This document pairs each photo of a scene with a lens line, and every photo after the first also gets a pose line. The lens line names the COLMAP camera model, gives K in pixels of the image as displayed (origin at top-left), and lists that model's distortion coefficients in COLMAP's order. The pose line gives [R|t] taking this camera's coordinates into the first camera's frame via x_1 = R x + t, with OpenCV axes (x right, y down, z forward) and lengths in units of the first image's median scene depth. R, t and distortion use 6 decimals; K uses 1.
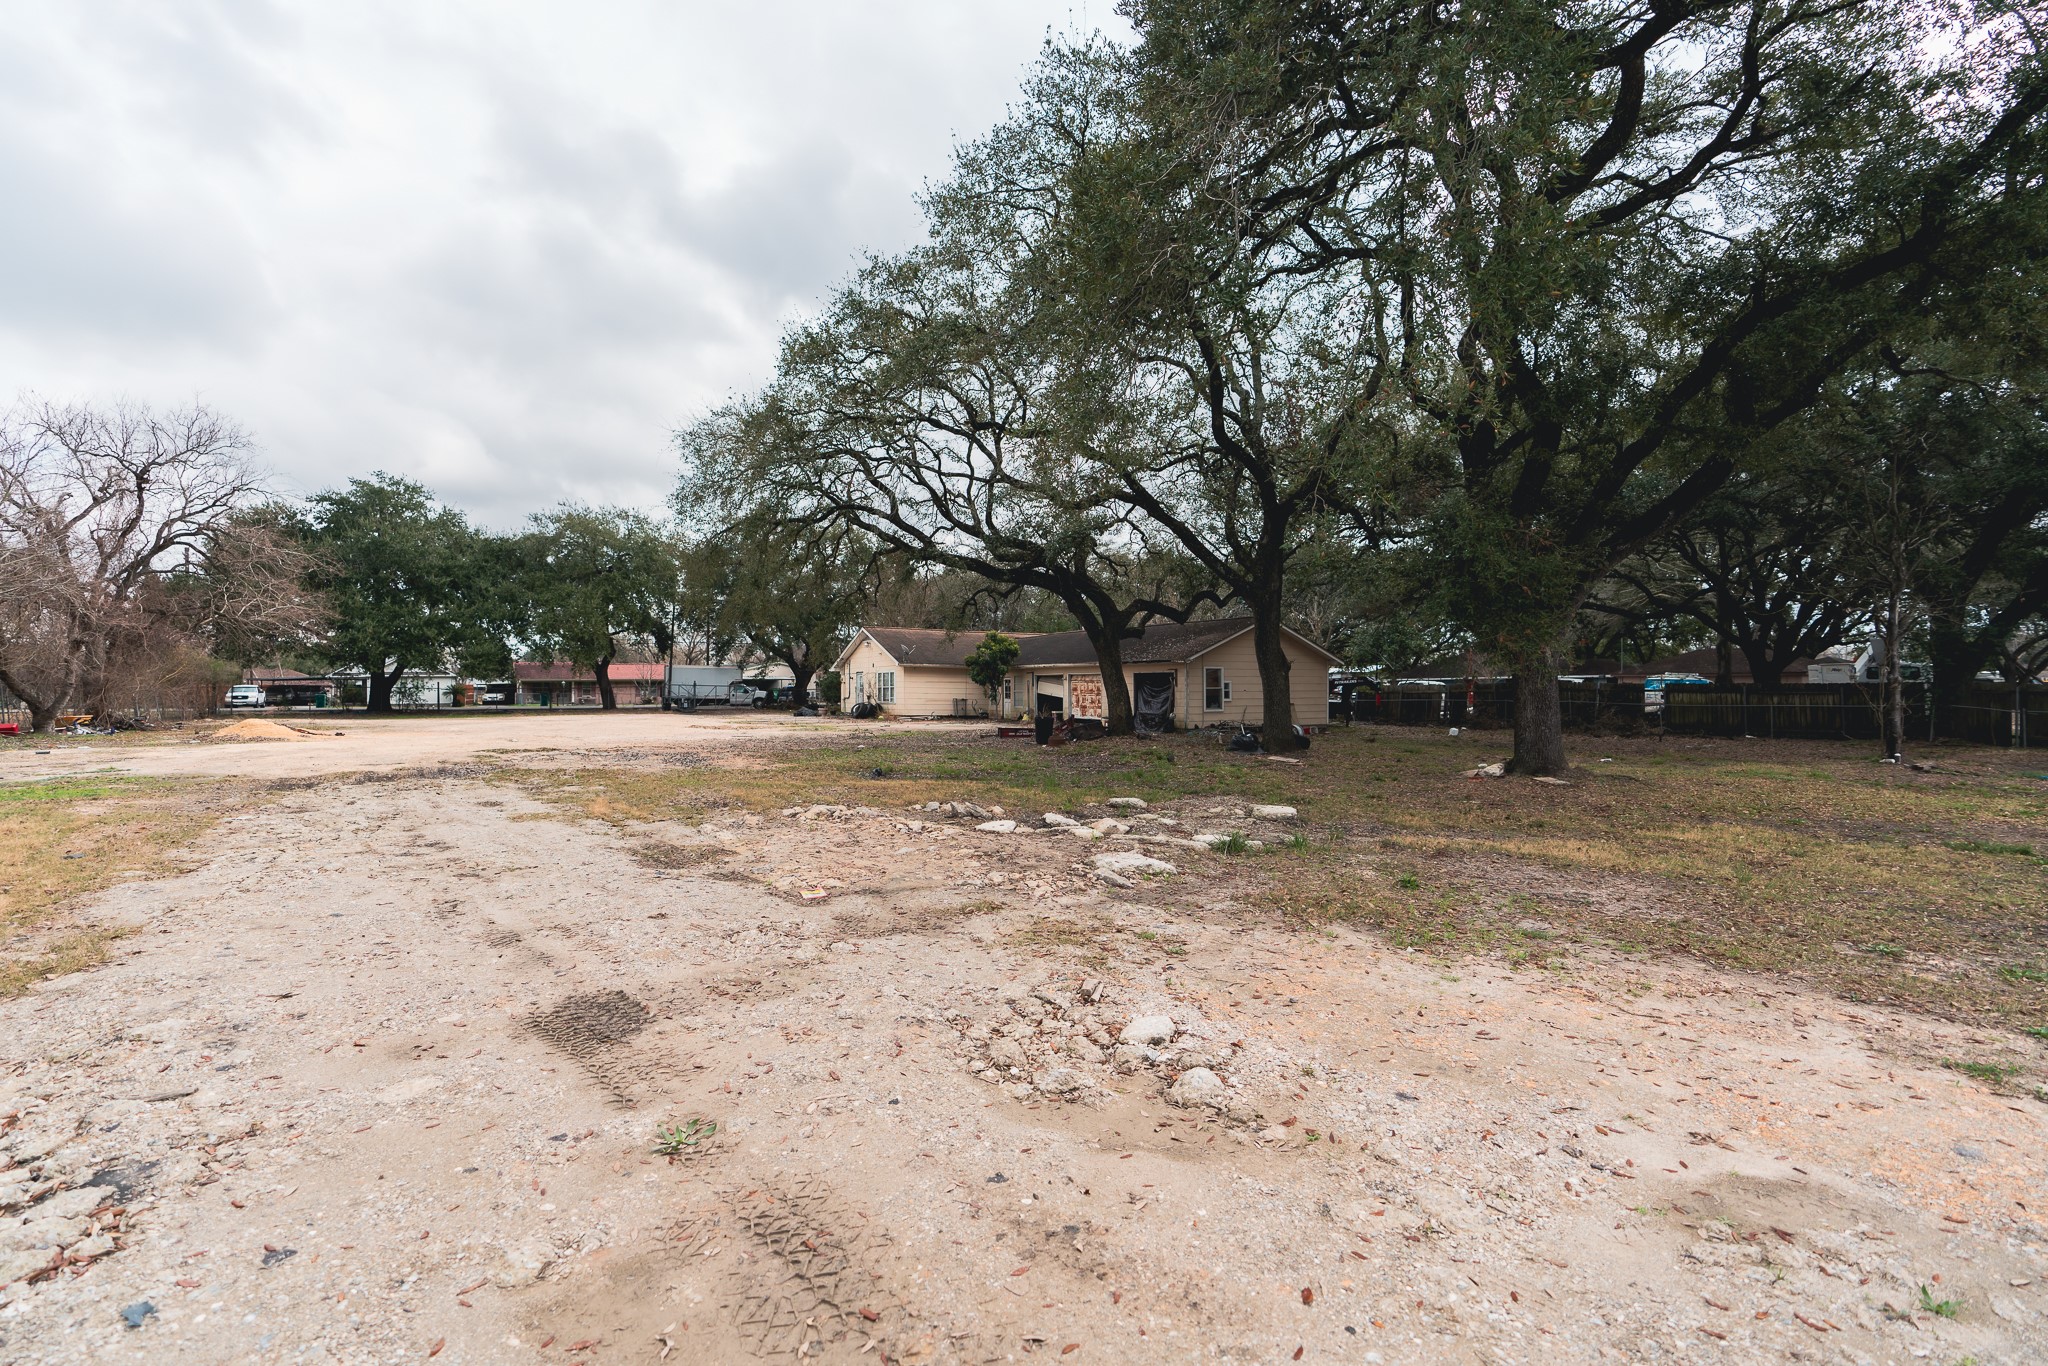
lens RADIAL K [[942.3, 0, 1015.8], [0, 942.3, 683.8], [0, 0, 1]] dist [-0.002436, 0.000379]
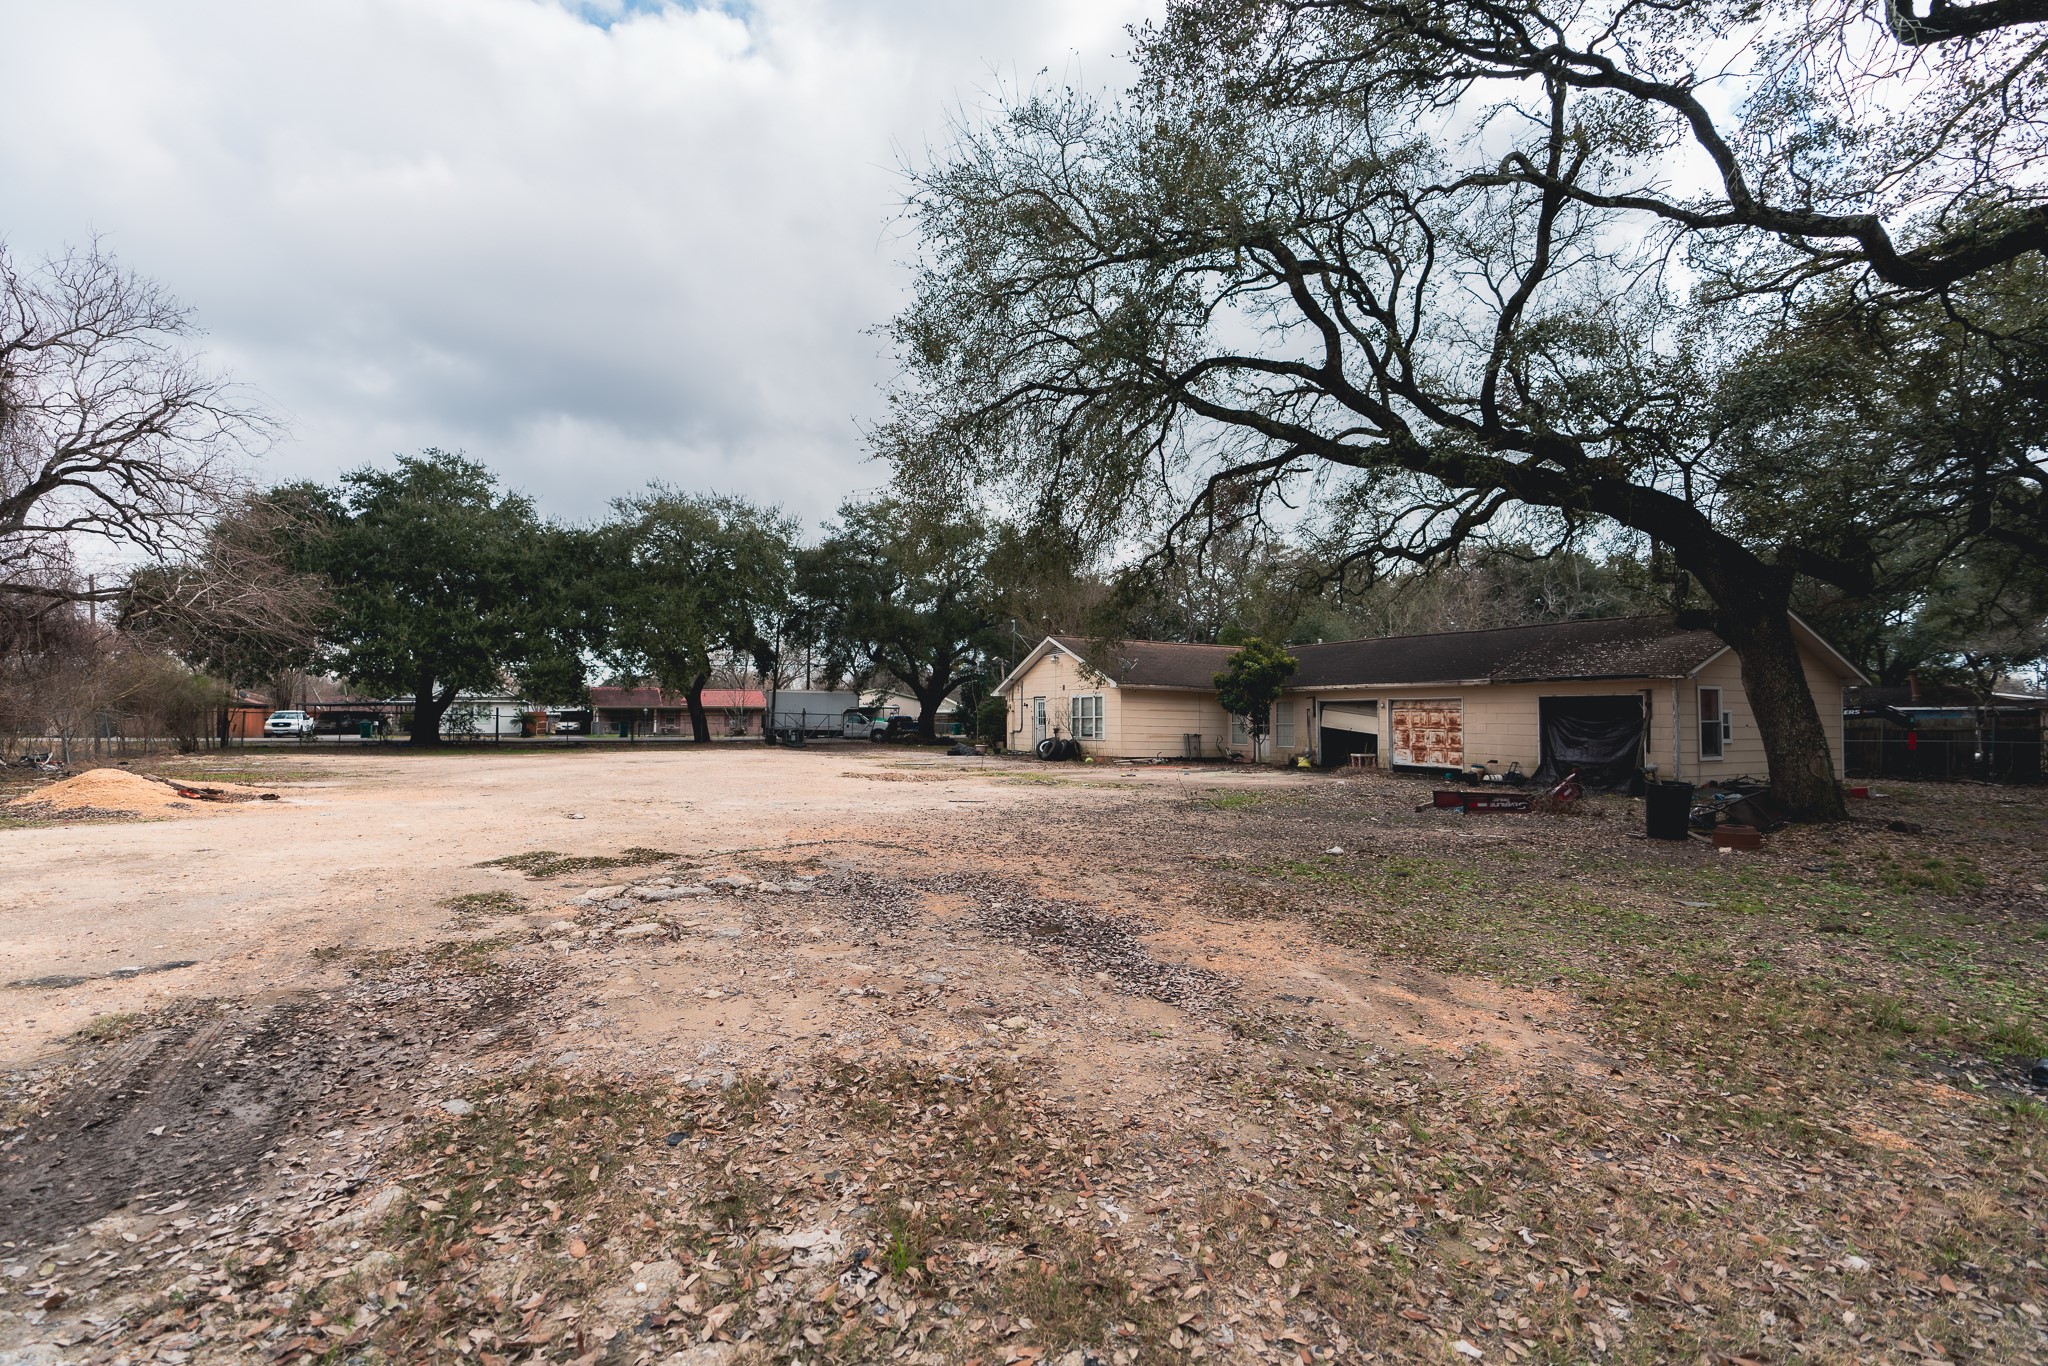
lens RADIAL K [[928.9, 0, 1024.0], [0, 928.9, 683.0], [0, 0, 1]] dist [-0.001241, -0.000271]
pose [[0.998508, 0.003776, -0.054471, -0.123018], [-0.005657, 0.999392, -0.034405, 0.001794], [0.054308, 0.034662, 0.997922, 0.236587]]
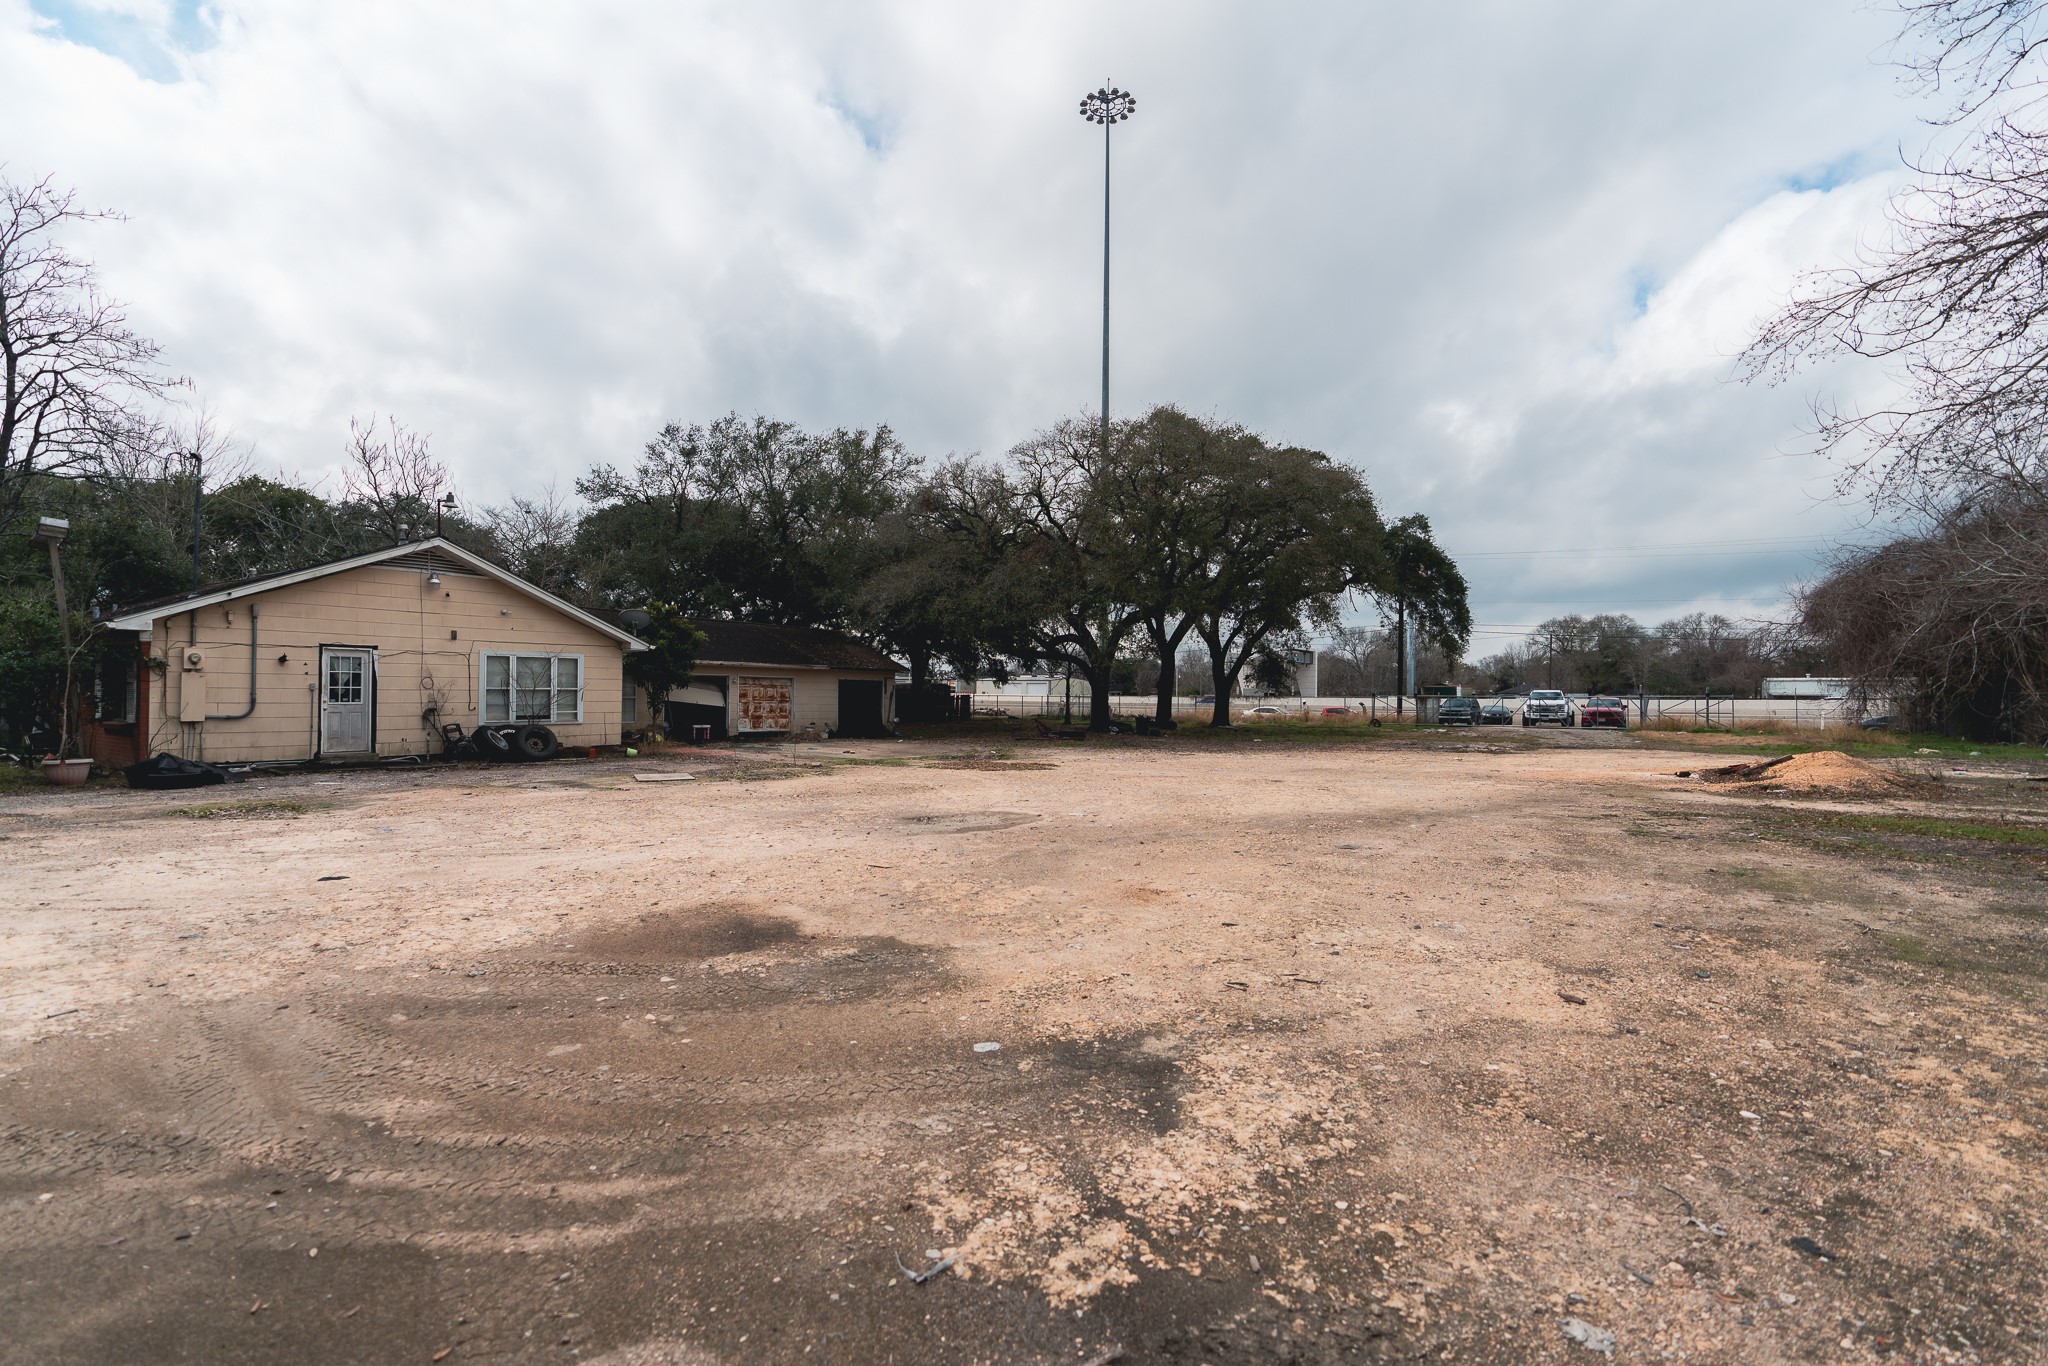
lens RADIAL K [[942.3, 0, 1015.8], [0, 942.3, 683.8], [0, 0, 1]] dist [-0.002436, 0.000379]
pose [[-0.405521, 0.013292, 0.913989, -0.541563], [-0.009082, 0.999786, -0.018570, 0.006375], [-0.914041, -0.015831, -0.405313, 0.807898]]
